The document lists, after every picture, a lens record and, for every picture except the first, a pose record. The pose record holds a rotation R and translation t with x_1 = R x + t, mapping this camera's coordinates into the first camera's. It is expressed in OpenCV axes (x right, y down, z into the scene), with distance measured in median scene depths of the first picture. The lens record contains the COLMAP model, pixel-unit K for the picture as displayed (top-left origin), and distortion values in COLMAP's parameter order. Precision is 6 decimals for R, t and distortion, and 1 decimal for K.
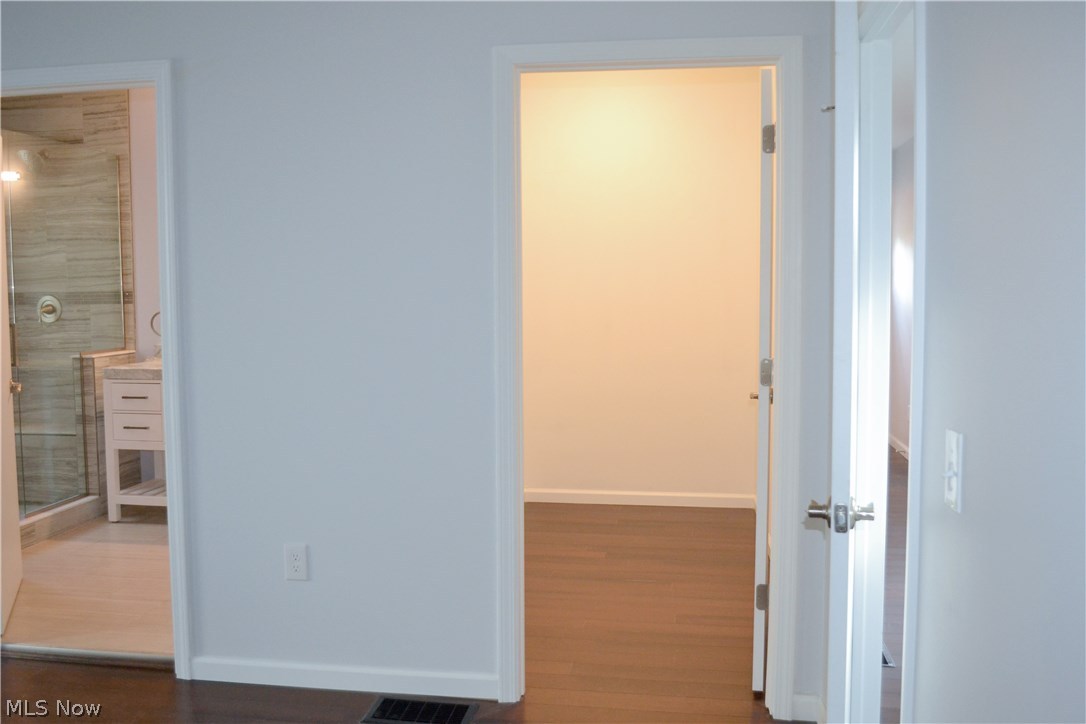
lens RADIAL K [[1004.3, 0, 543.0], [0, 1004.3, 362.0], [0, 0, 1]] dist [-0.006936, -0.006328]
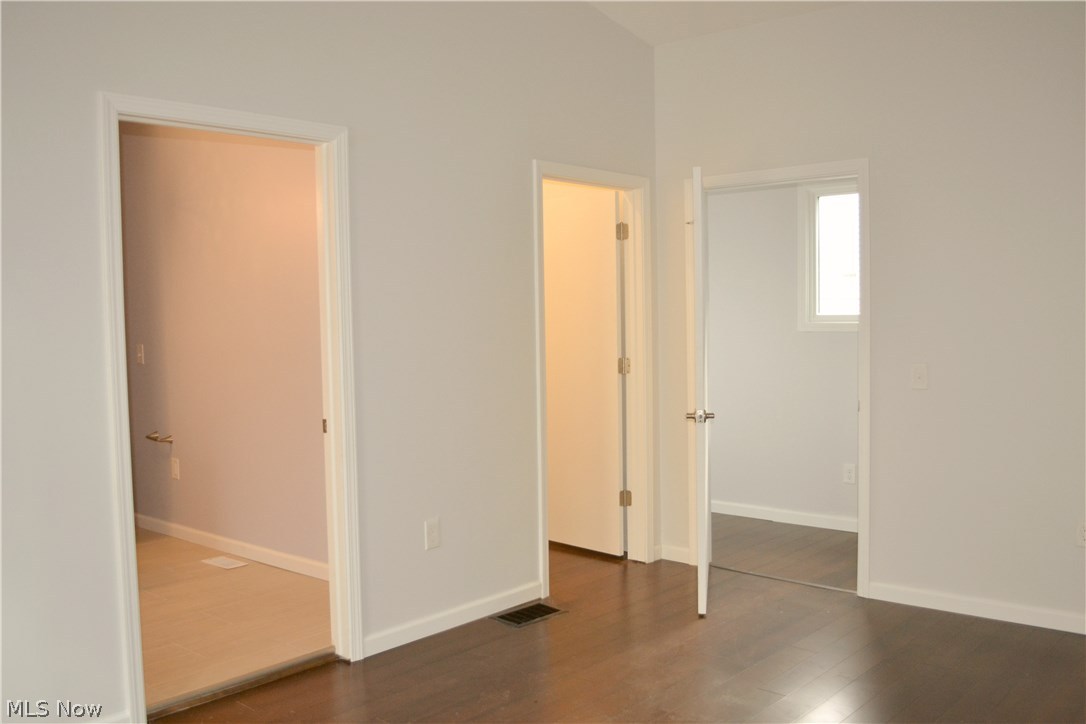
lens RADIAL K [[1004.3, 0, 543.0], [0, 1004.3, 362.0], [0, 0, 1]] dist [-0.006936, -0.006328]
pose [[0.516198, -0.045007, 0.855286, -1.296029], [0.078704, 0.996886, 0.004958, -0.013926], [-0.852846, 0.064755, 0.518132, 0.215296]]
